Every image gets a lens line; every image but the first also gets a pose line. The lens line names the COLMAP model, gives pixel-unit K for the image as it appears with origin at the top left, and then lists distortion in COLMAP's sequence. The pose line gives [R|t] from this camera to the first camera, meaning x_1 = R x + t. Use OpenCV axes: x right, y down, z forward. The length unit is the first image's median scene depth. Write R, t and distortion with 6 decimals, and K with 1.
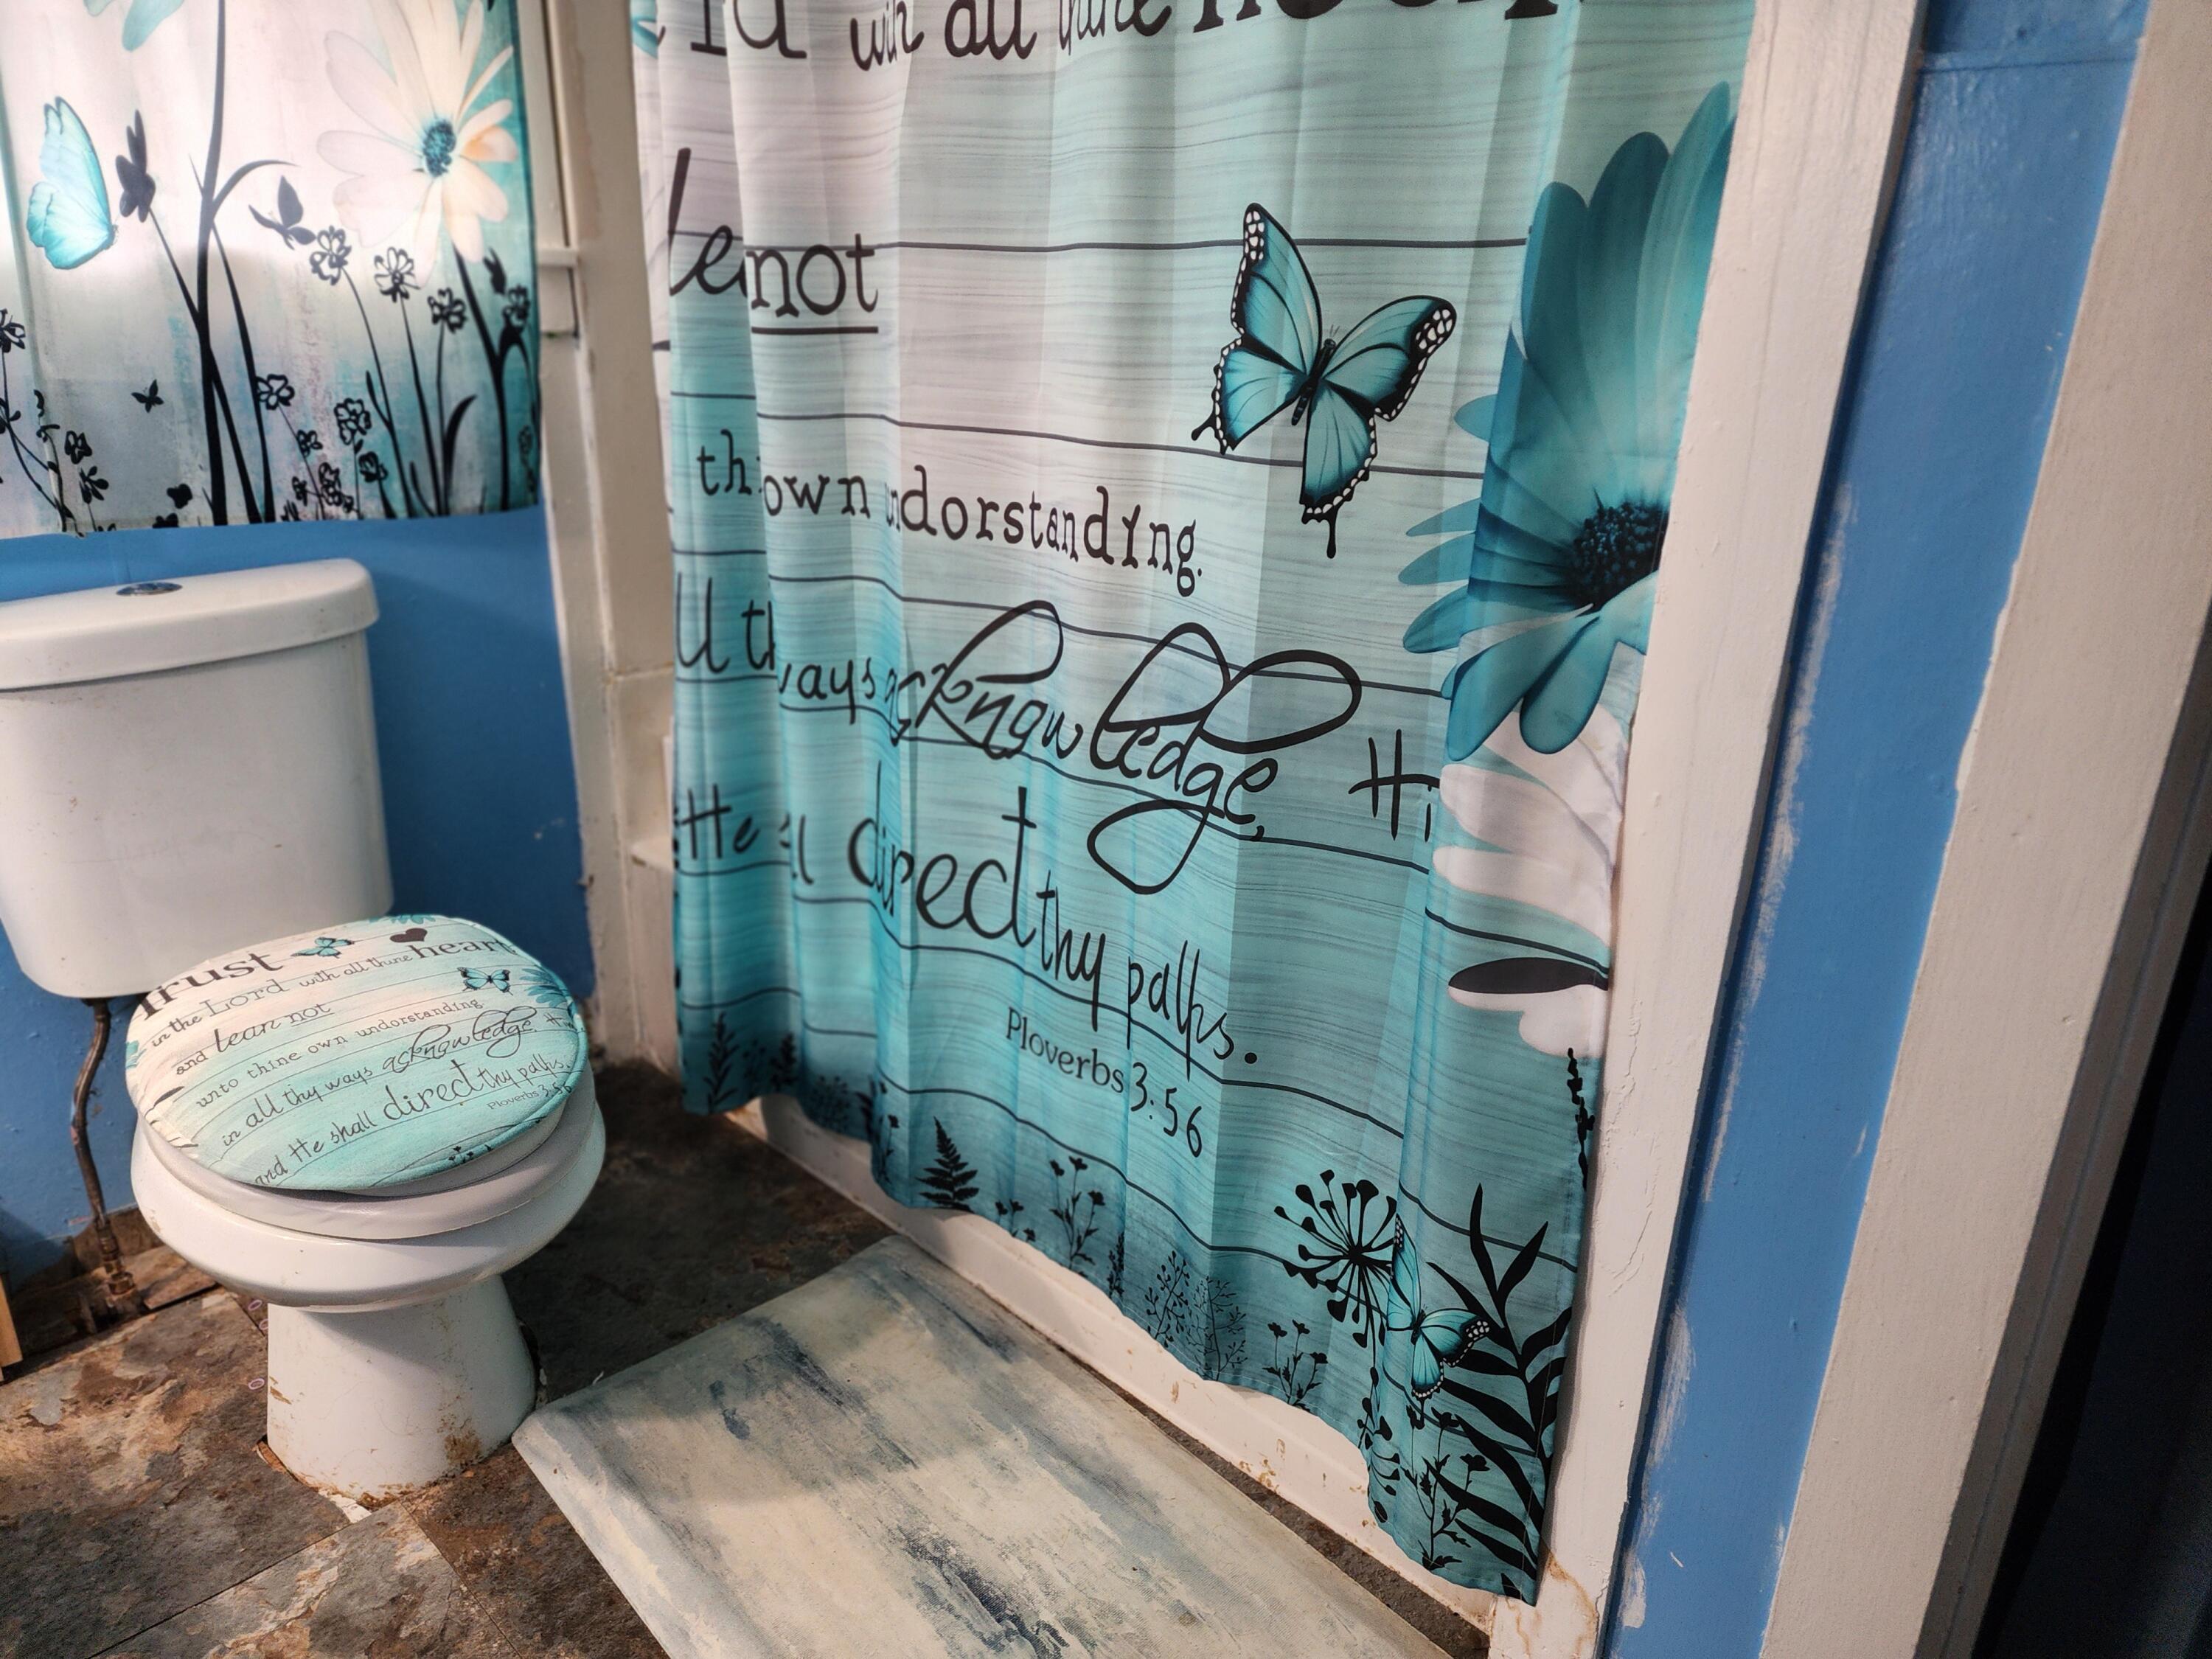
lens RADIAL K [[1504.6, 0, 1106.0], [0, 1504.6, 829.5], [0, 0, 1]] dist [0.051329, -0.059165]
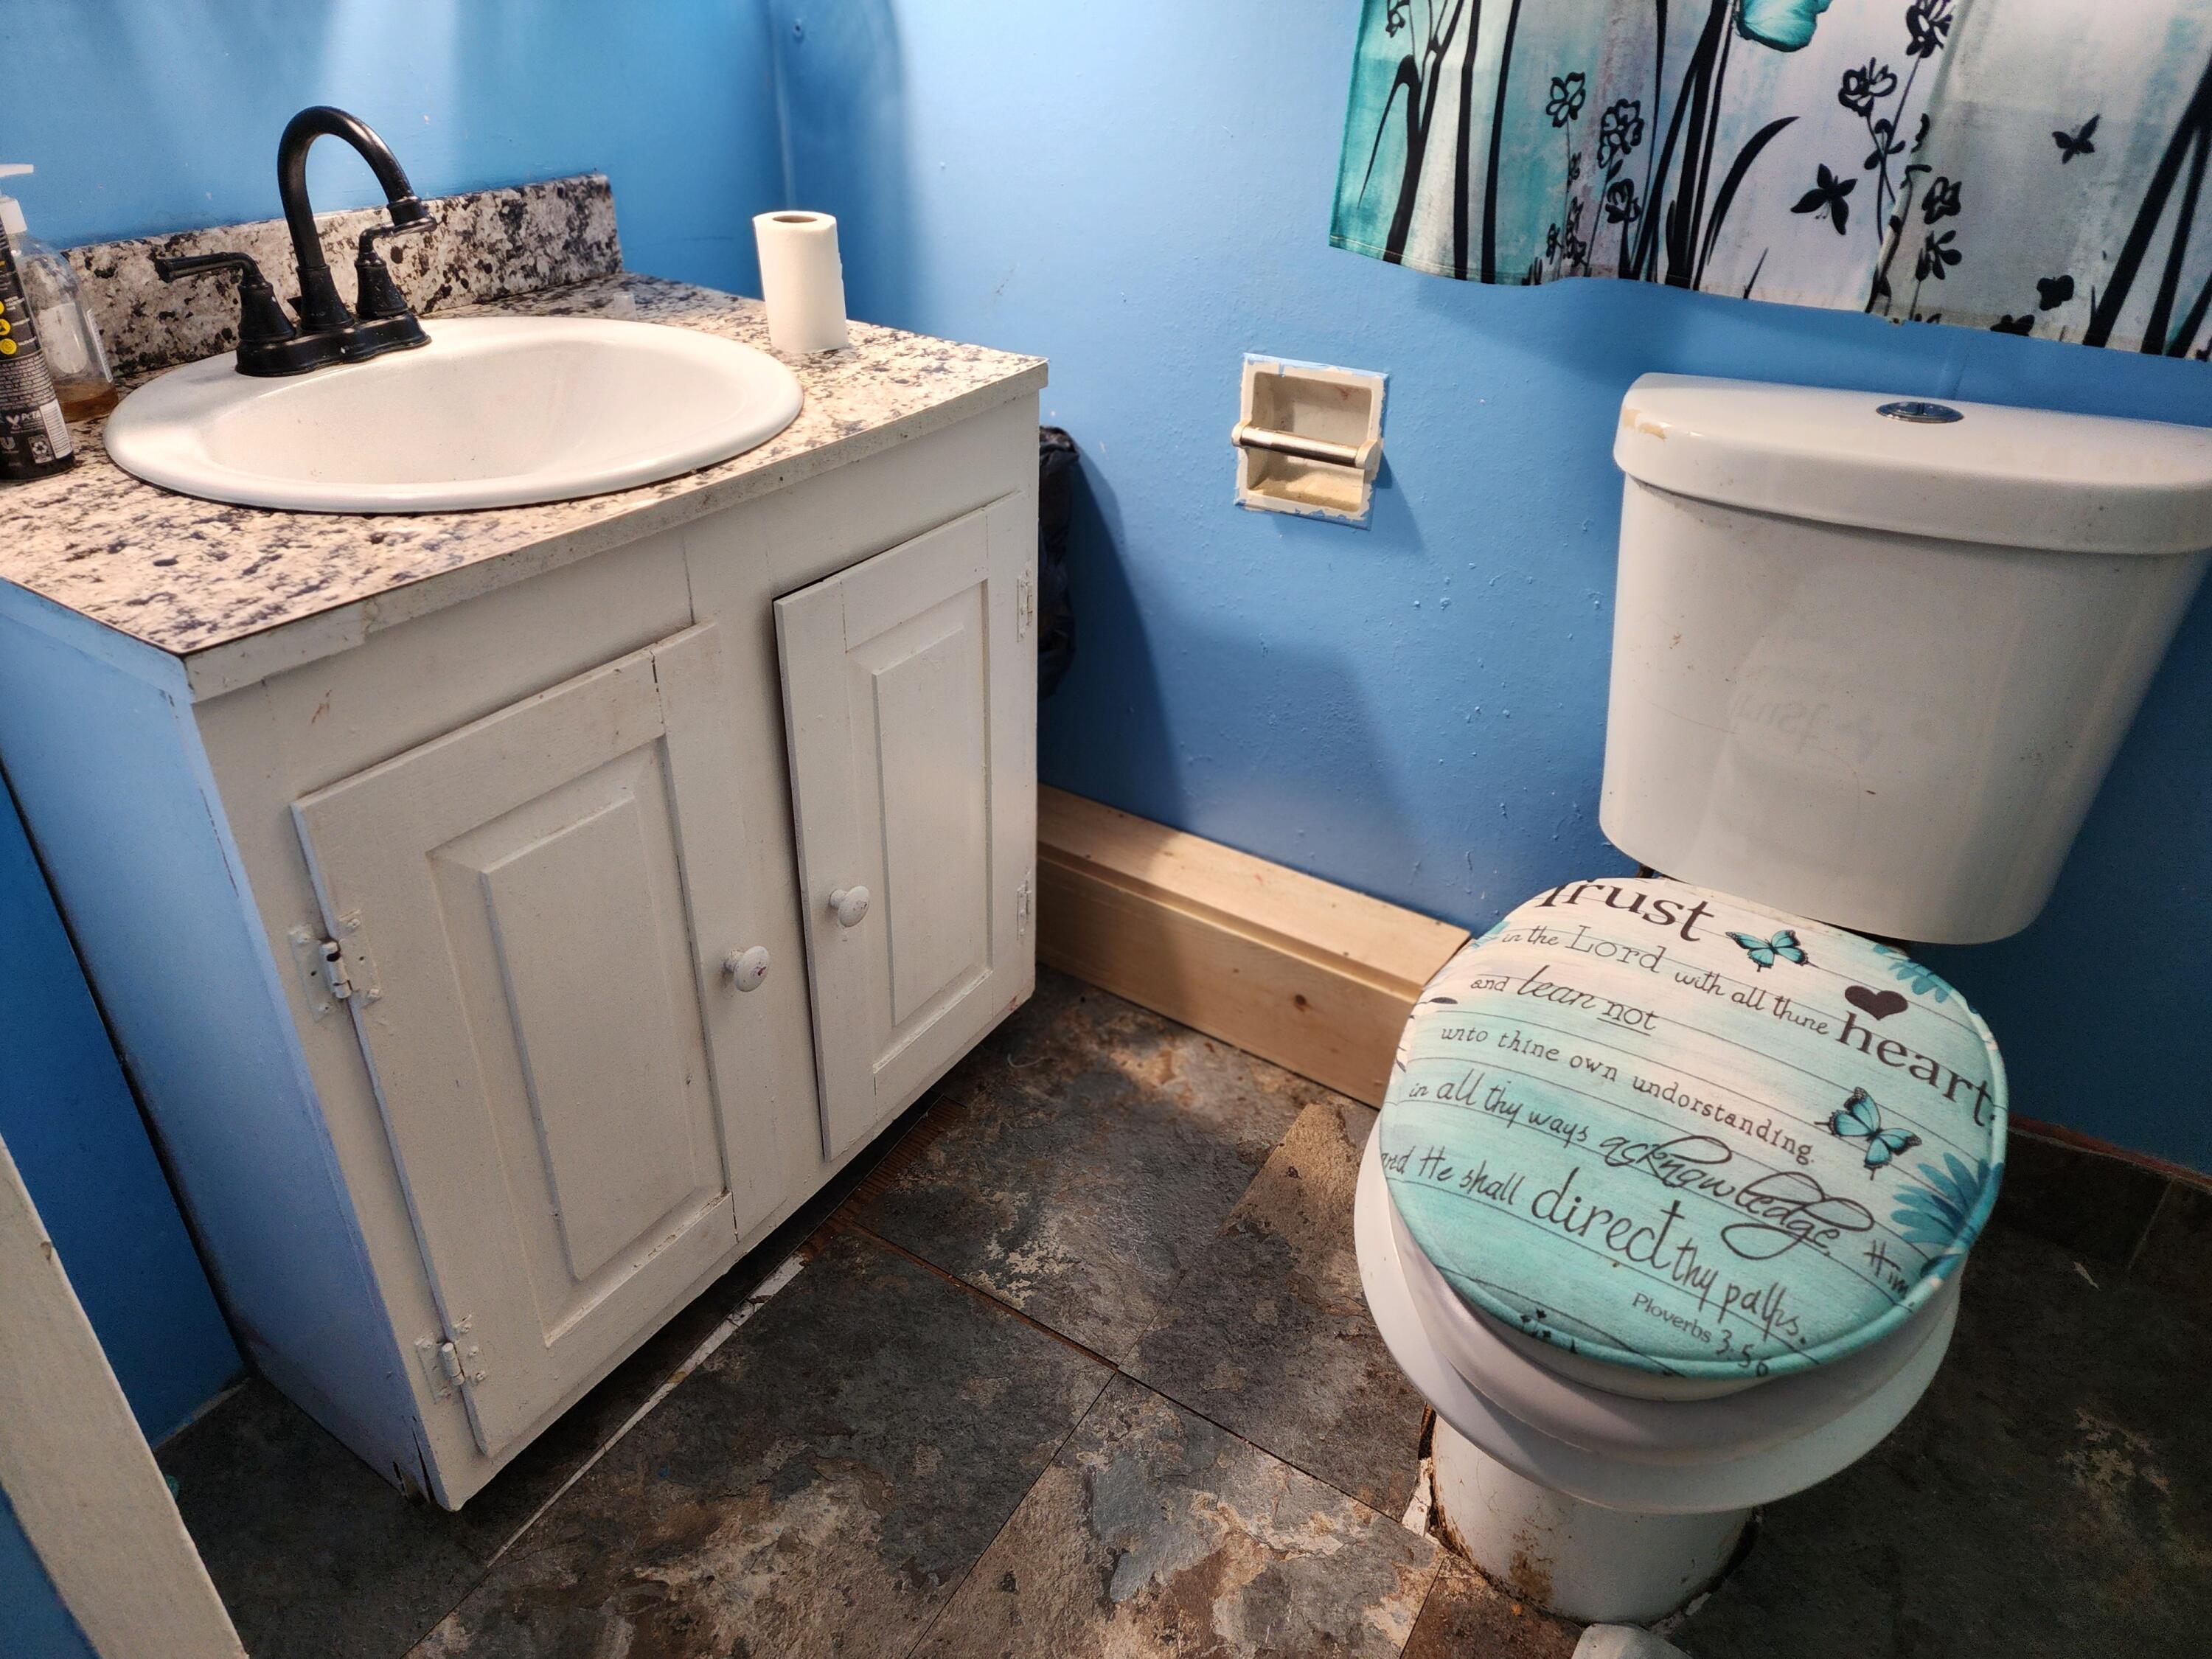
lens RADIAL K [[1409.8, 0, 1106.0], [0, 1409.8, 829.5], [0, 0, 1]] dist [0.054205, -0.067124]
pose [[0.196241, 0.474295, -0.858215, -0.023016], [-0.333576, 0.855323, 0.396421, -0.129317], [0.922072, 0.208486, 0.326063, 0.465987]]
